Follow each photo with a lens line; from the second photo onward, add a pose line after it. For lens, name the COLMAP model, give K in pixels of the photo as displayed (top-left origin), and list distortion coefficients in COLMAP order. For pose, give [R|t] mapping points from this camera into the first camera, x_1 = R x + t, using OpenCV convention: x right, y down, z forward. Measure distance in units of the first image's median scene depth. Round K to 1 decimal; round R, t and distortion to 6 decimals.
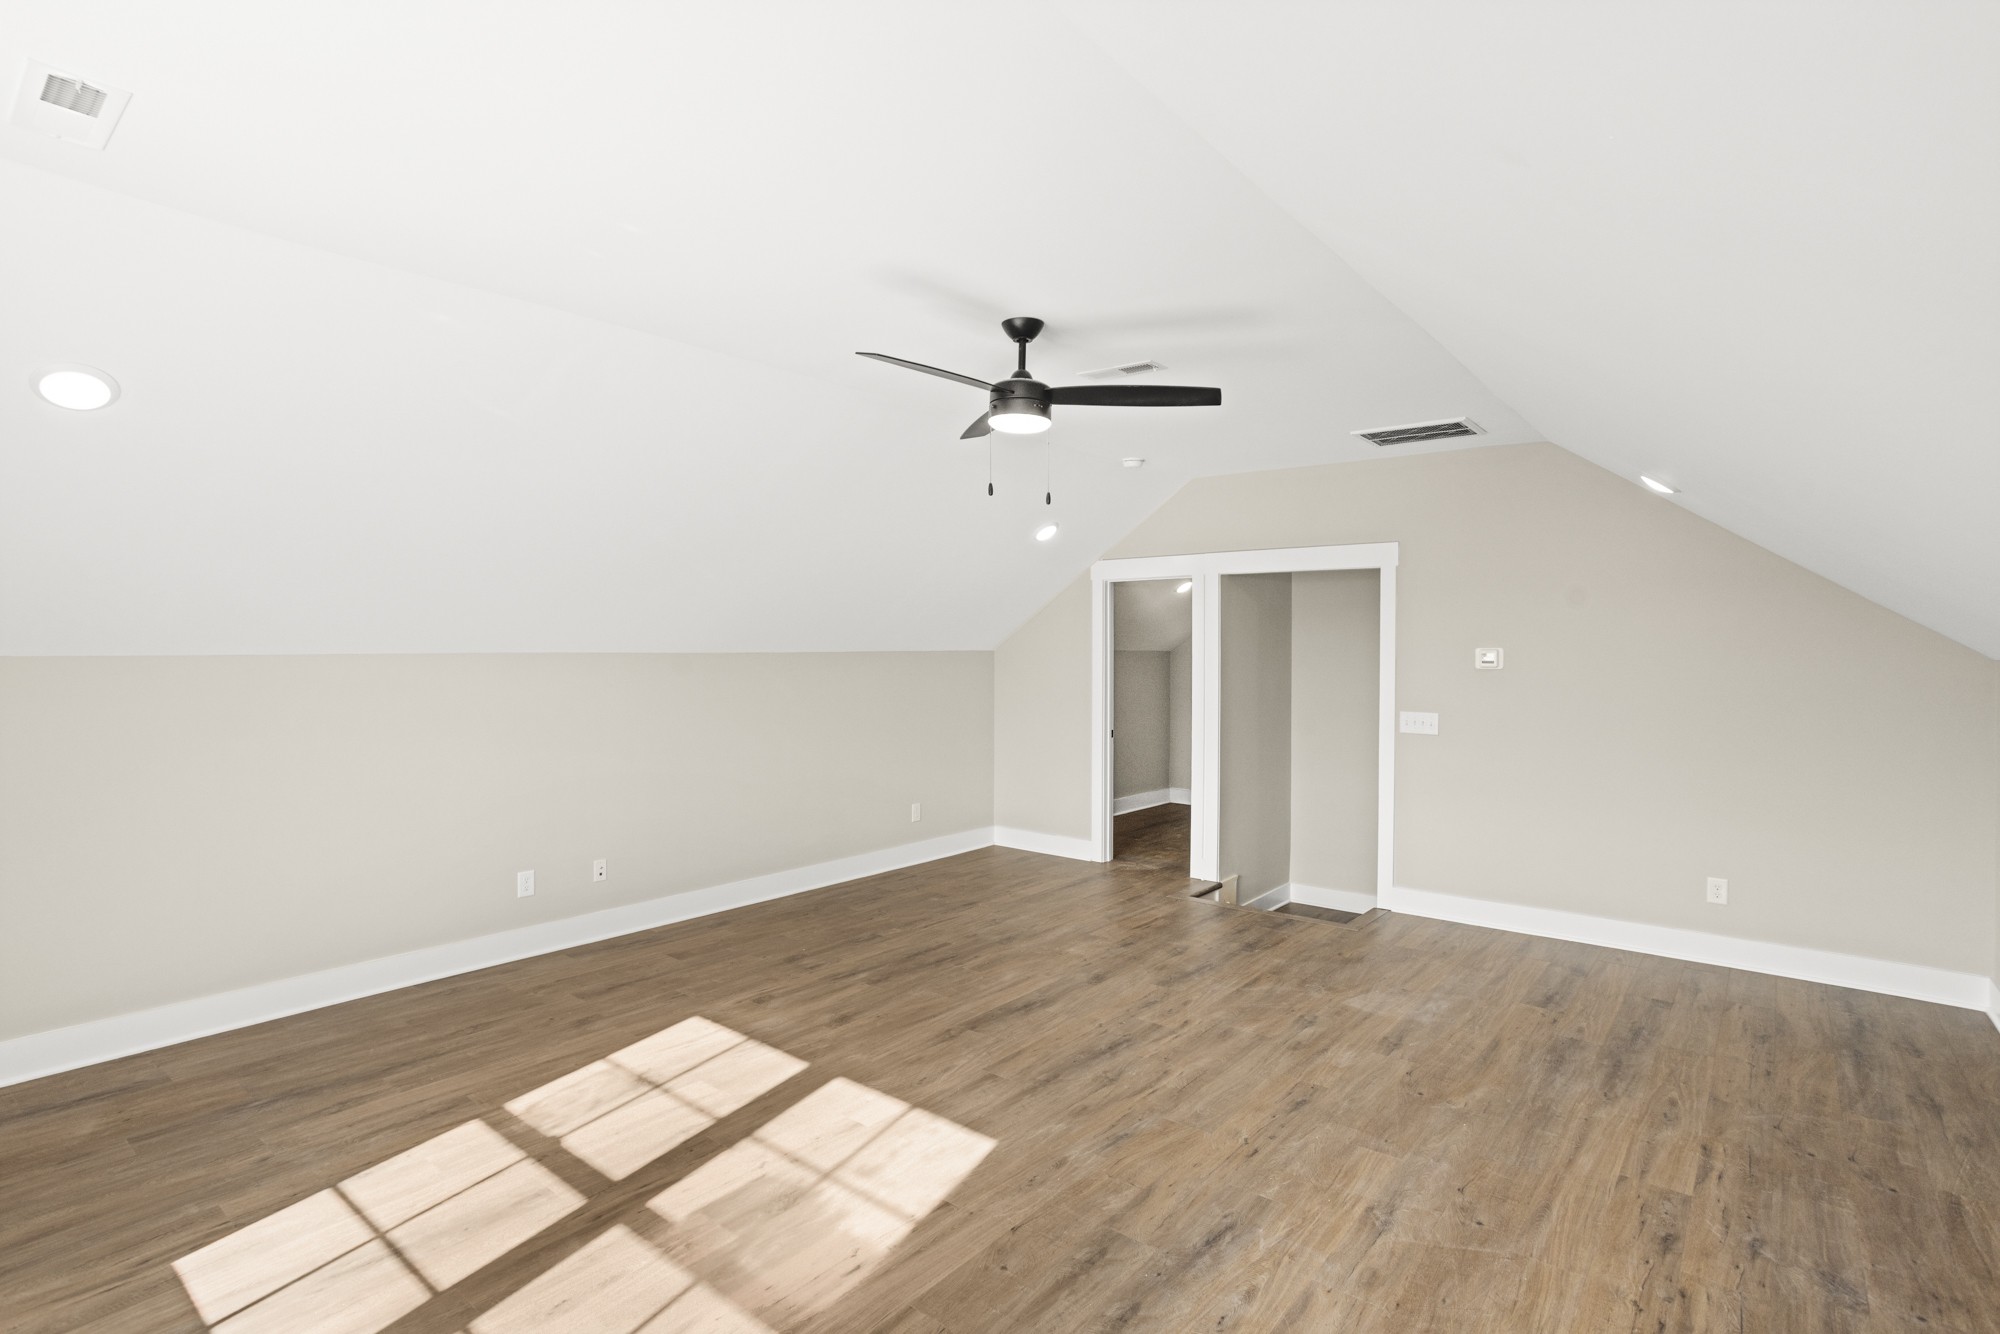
lens RADIAL K [[976.3, 0, 991.7], [0, 976.3, 654.3], [0, 0, 1]] dist [-0.055066, 0.033023]
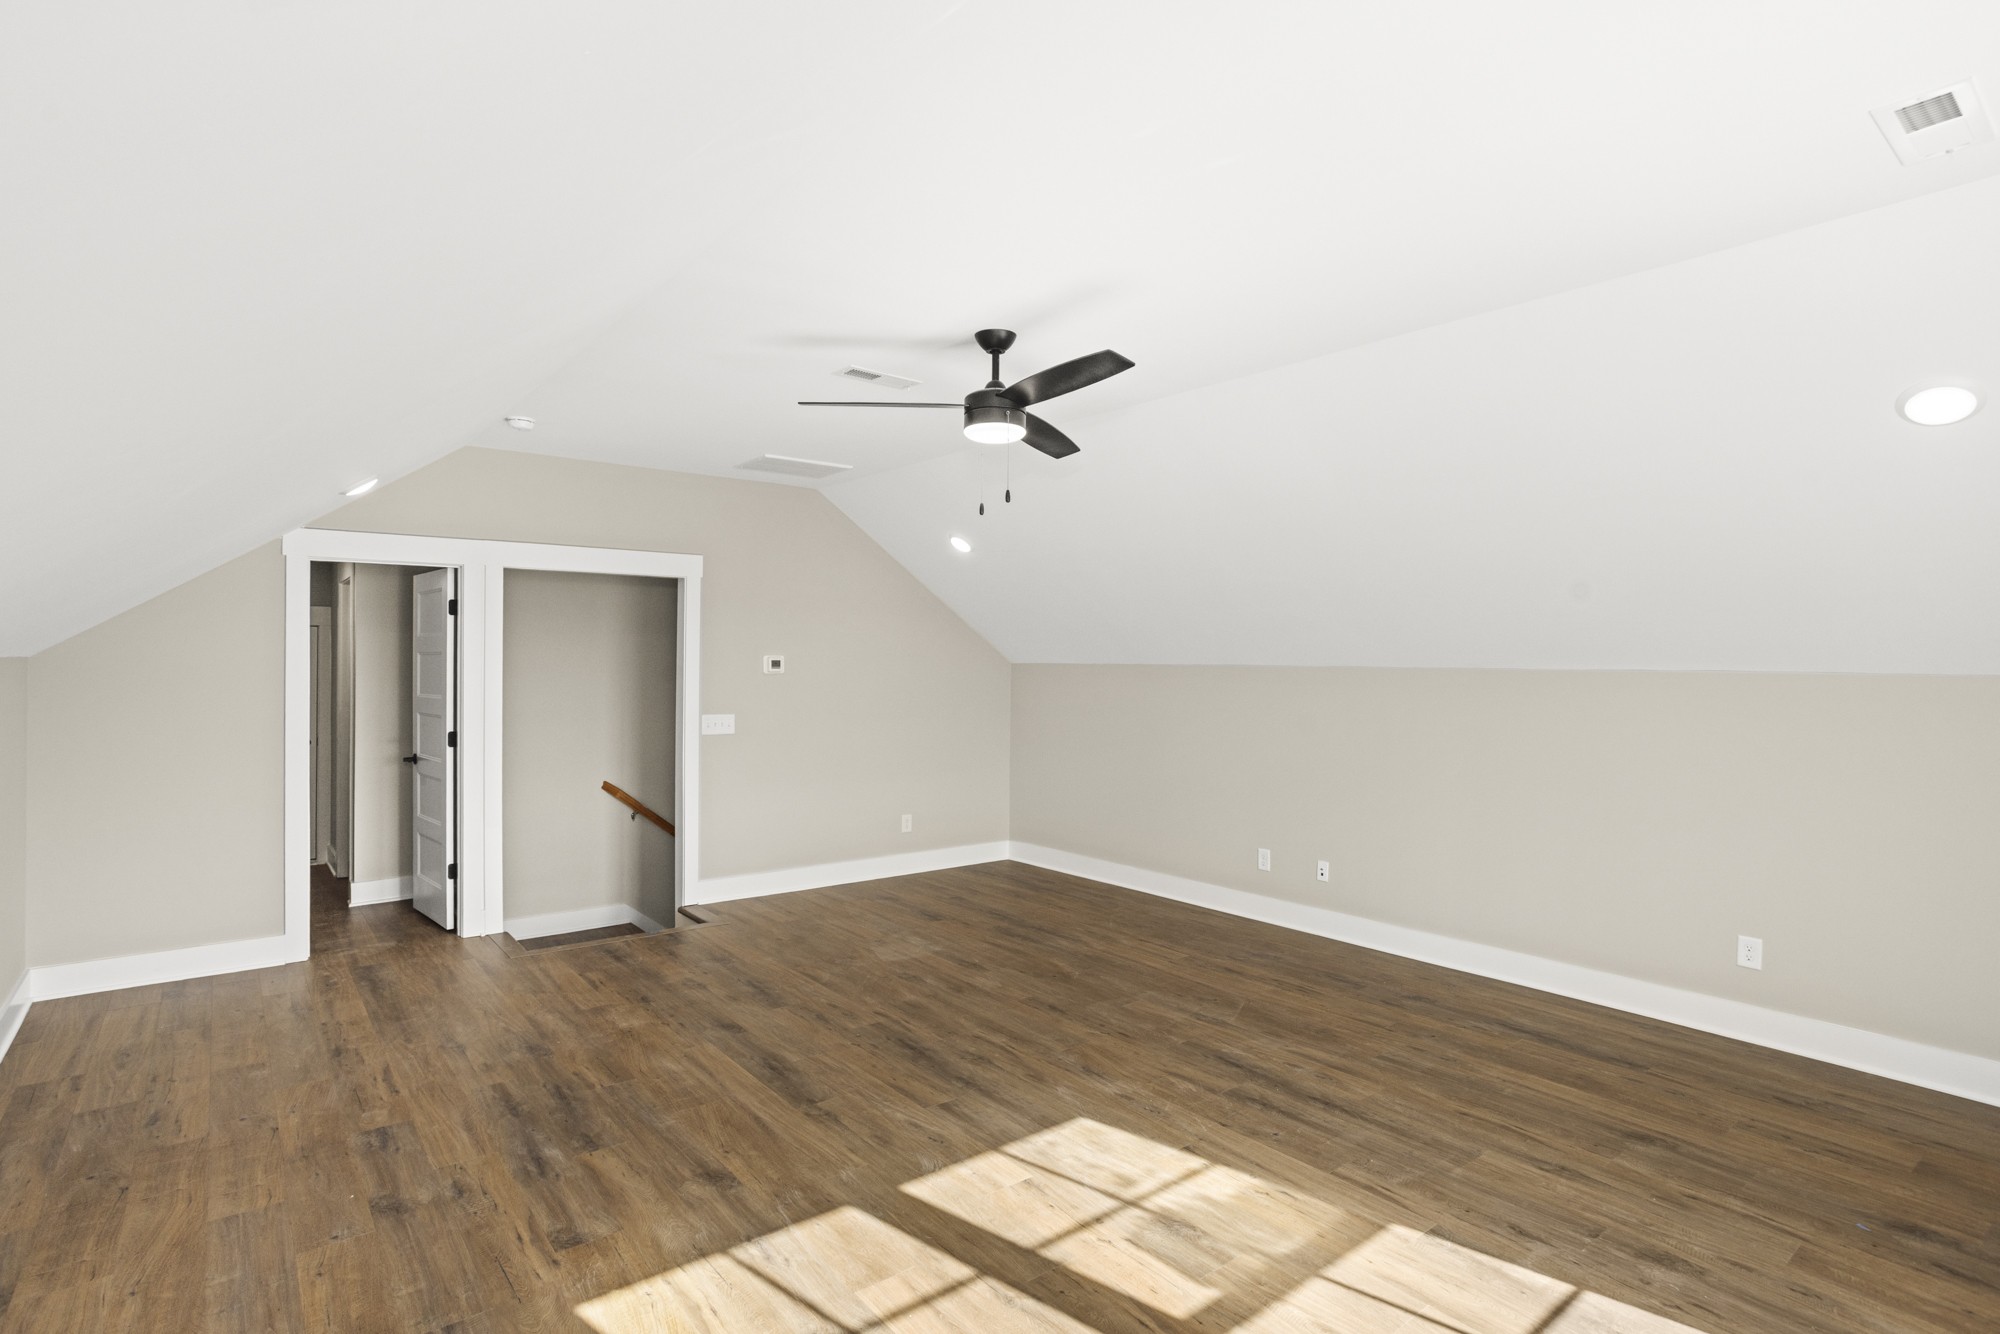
lens RADIAL K [[1003.6, 0, 988.0], [0, 1003.6, 654.8], [0, 0, 1]] dist [-0.057867, 0.036376]
pose [[0.214745, 0.004843, 0.976658, -0.908413], [0.001338, 0.999985, -0.005253, -0.000036], [-0.976669, 0.002435, 0.214736, 0.720694]]
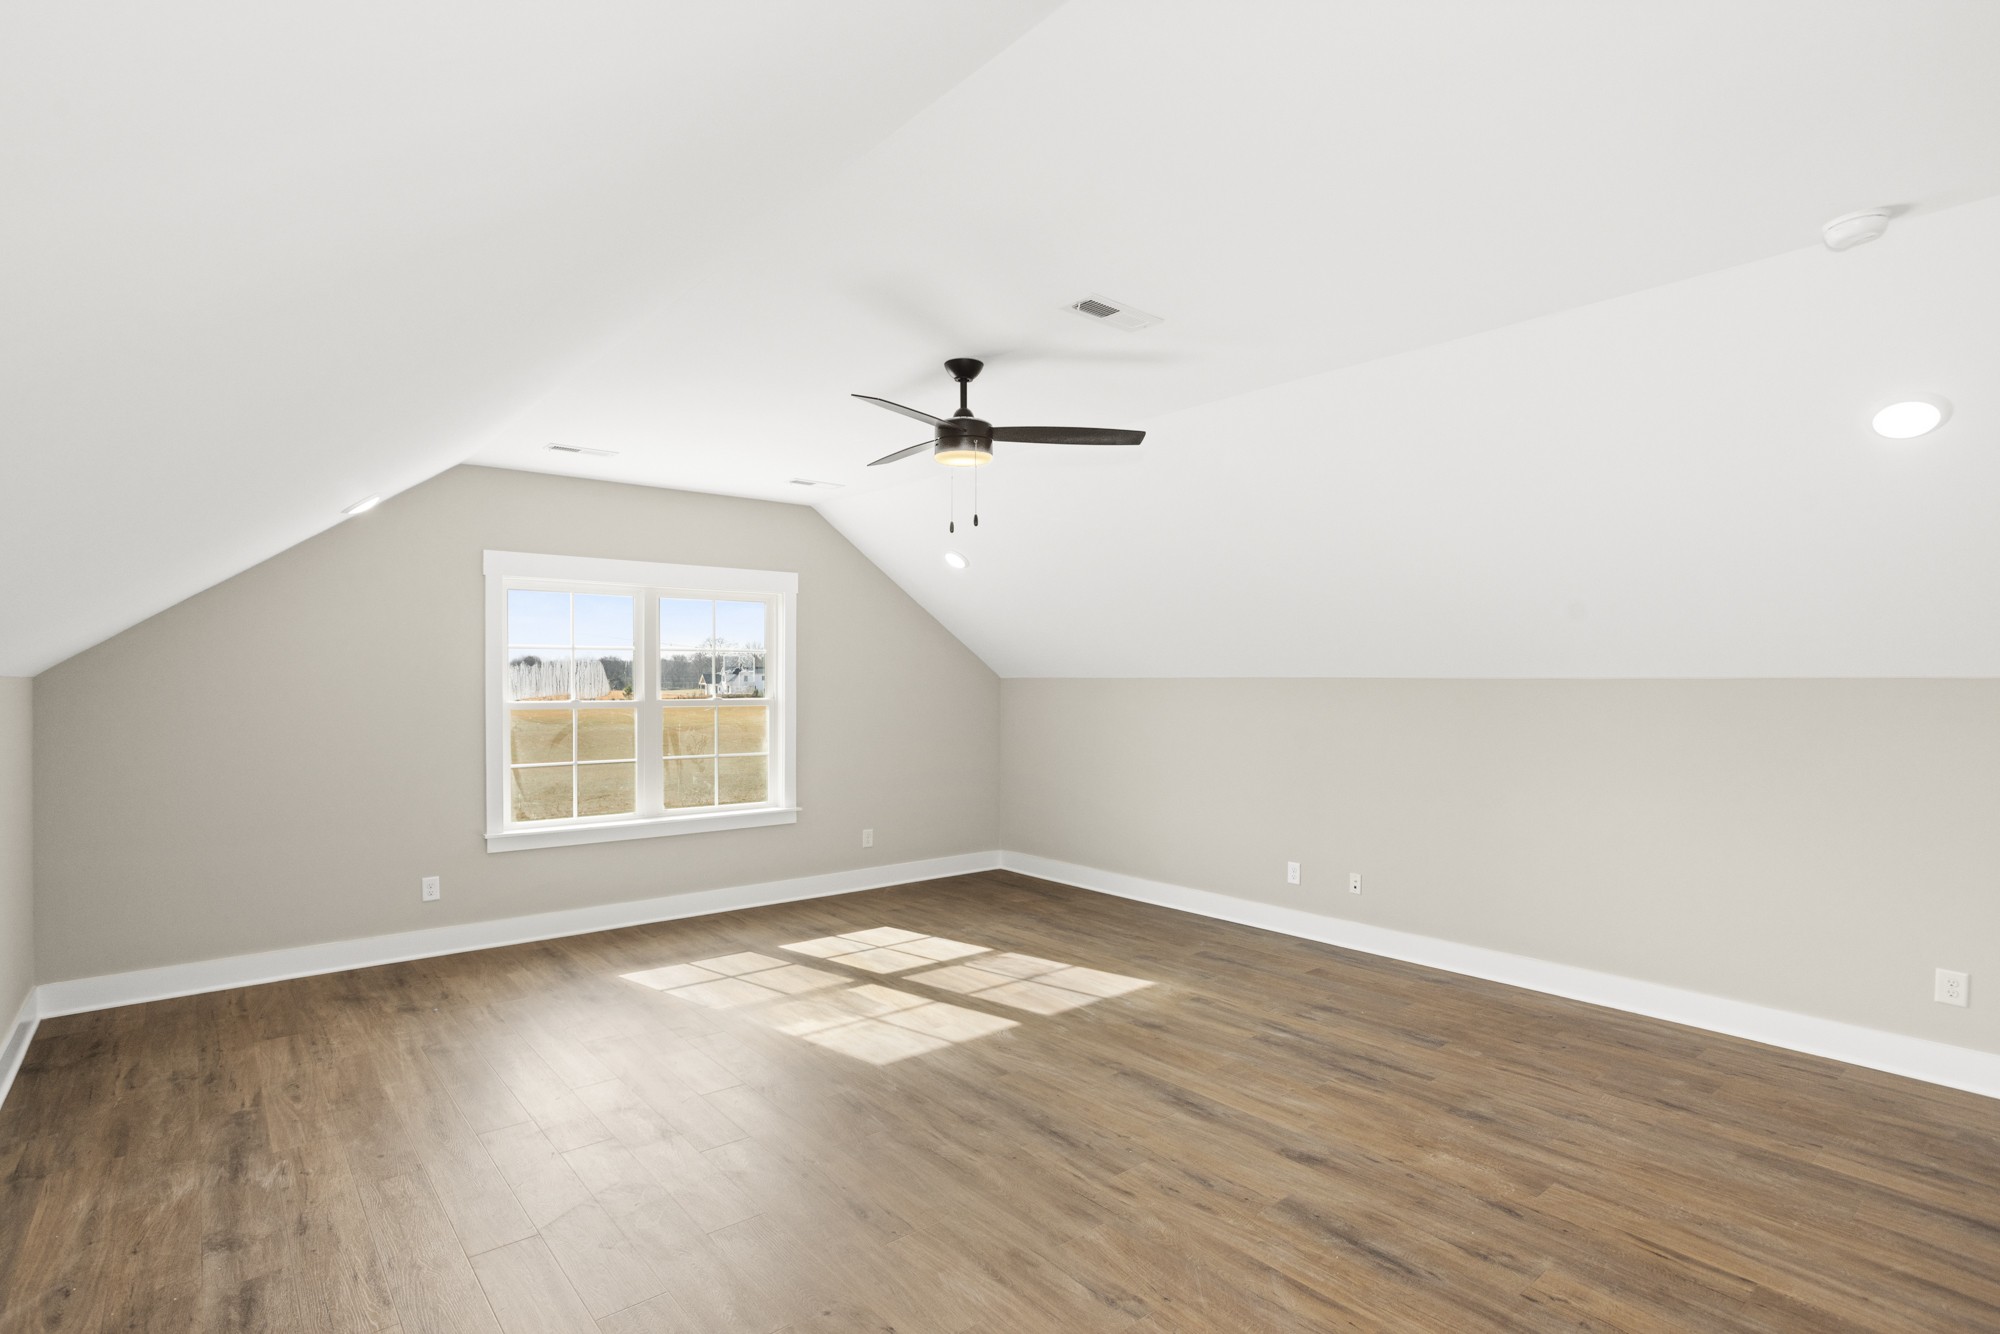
lens RADIAL K [[989.0, 0, 1000.1], [0, 989.0, 696.9], [0, 0, 1]] dist [-0.050520, 0.035728]
pose [[-0.179119, 0.014479, -0.983721, 1.007651], [-0.011607, 0.999791, 0.016829, 0.009046], [0.983759, 0.014432, -0.178913, 1.138454]]
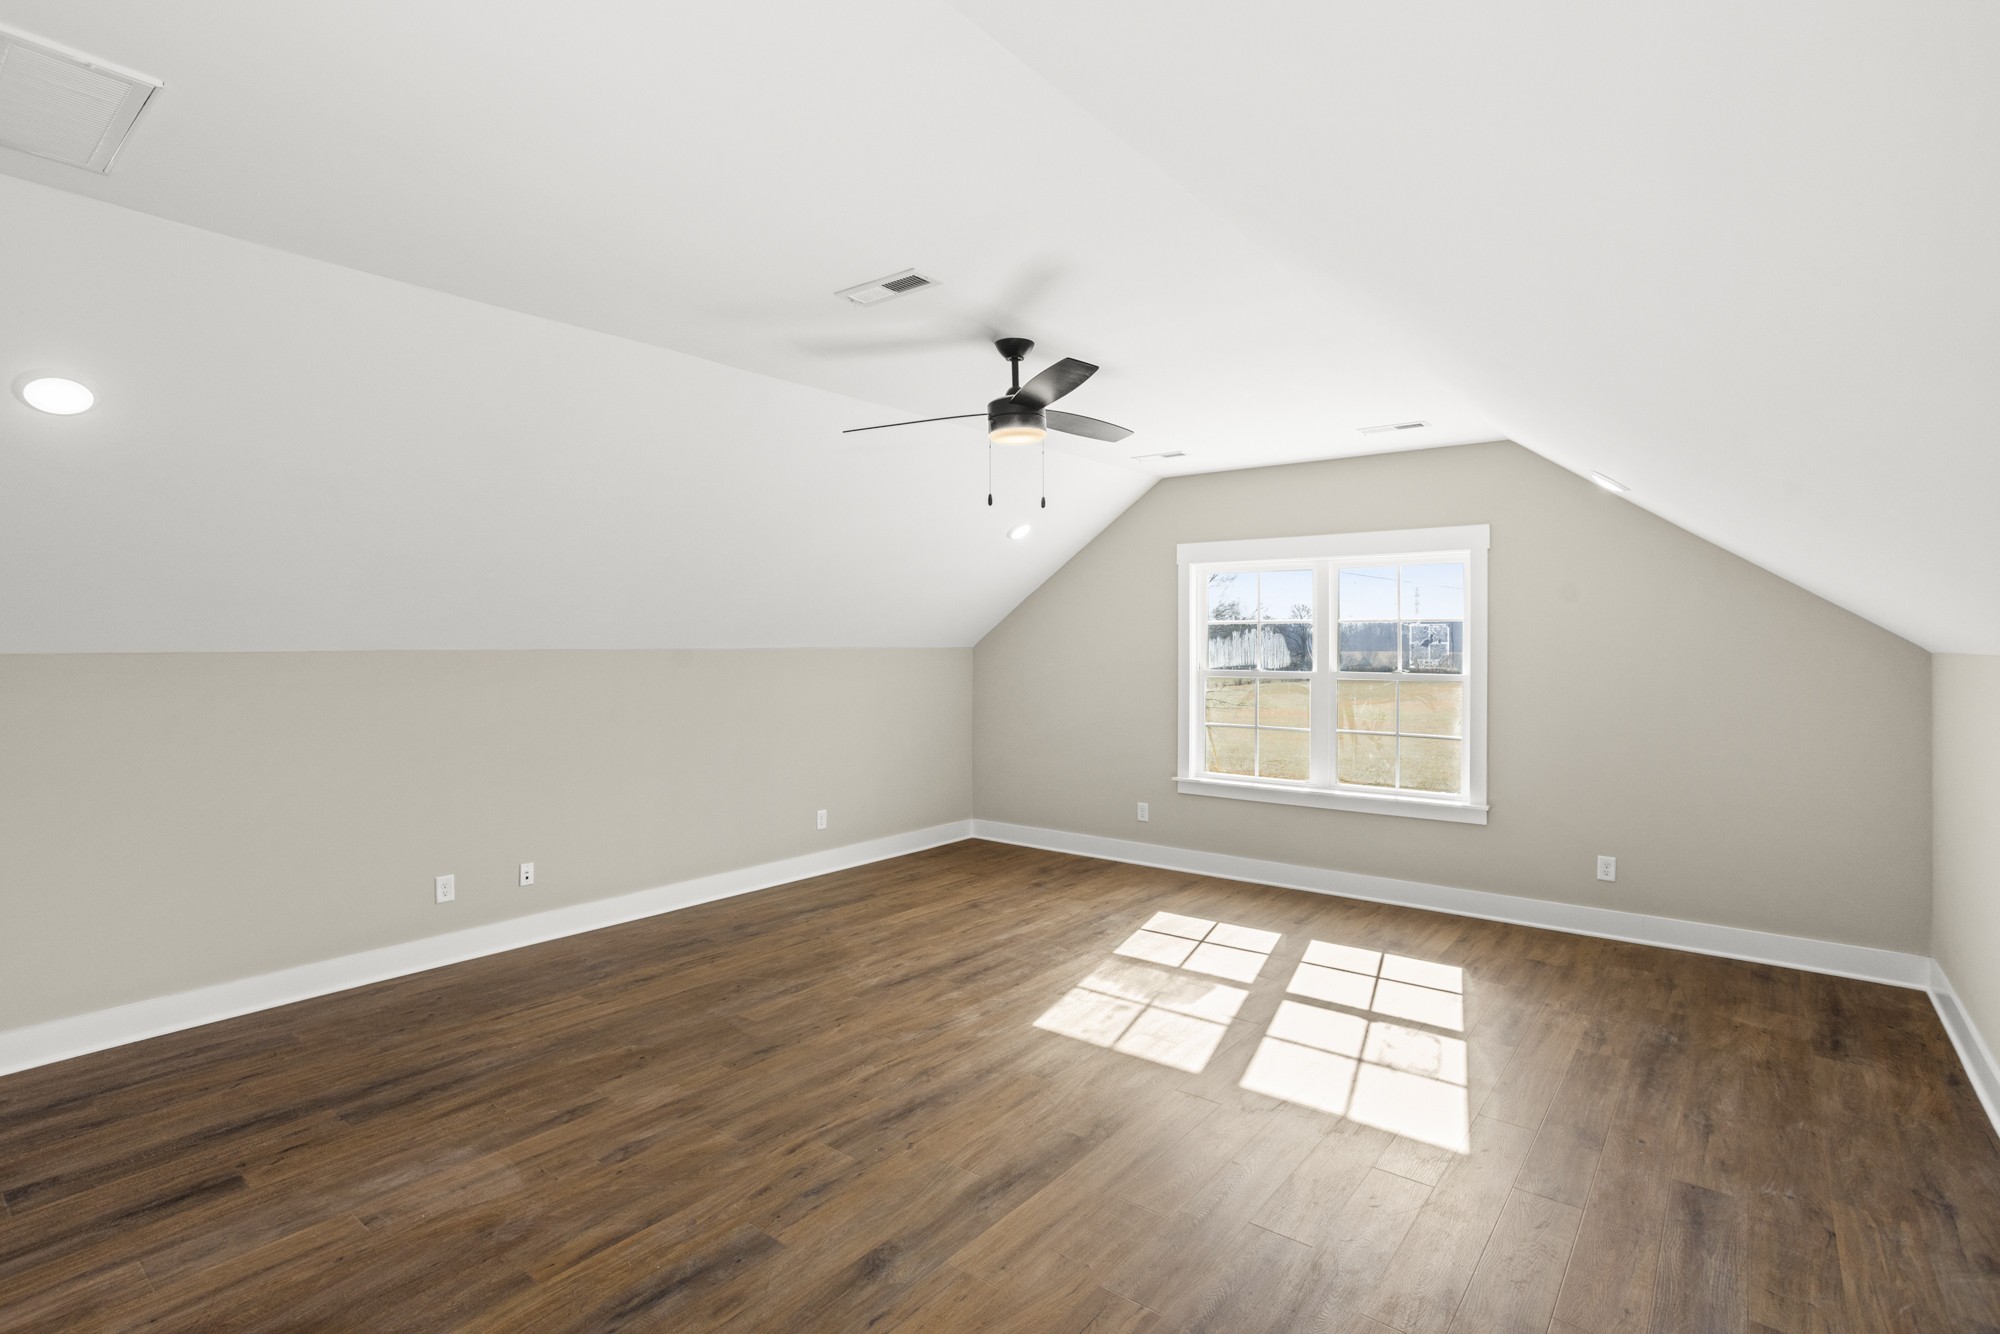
lens RADIAL K [[976.3, 0, 991.7], [0, 976.3, 654.3], [0, 0, 1]] dist [-0.055066, 0.033023]
pose [[-0.999906, -0.002173, -0.013561, 0.065603], [-0.002481, 0.999738, 0.022740, -0.017243], [0.013508, 0.022771, -0.999649, 1.907128]]
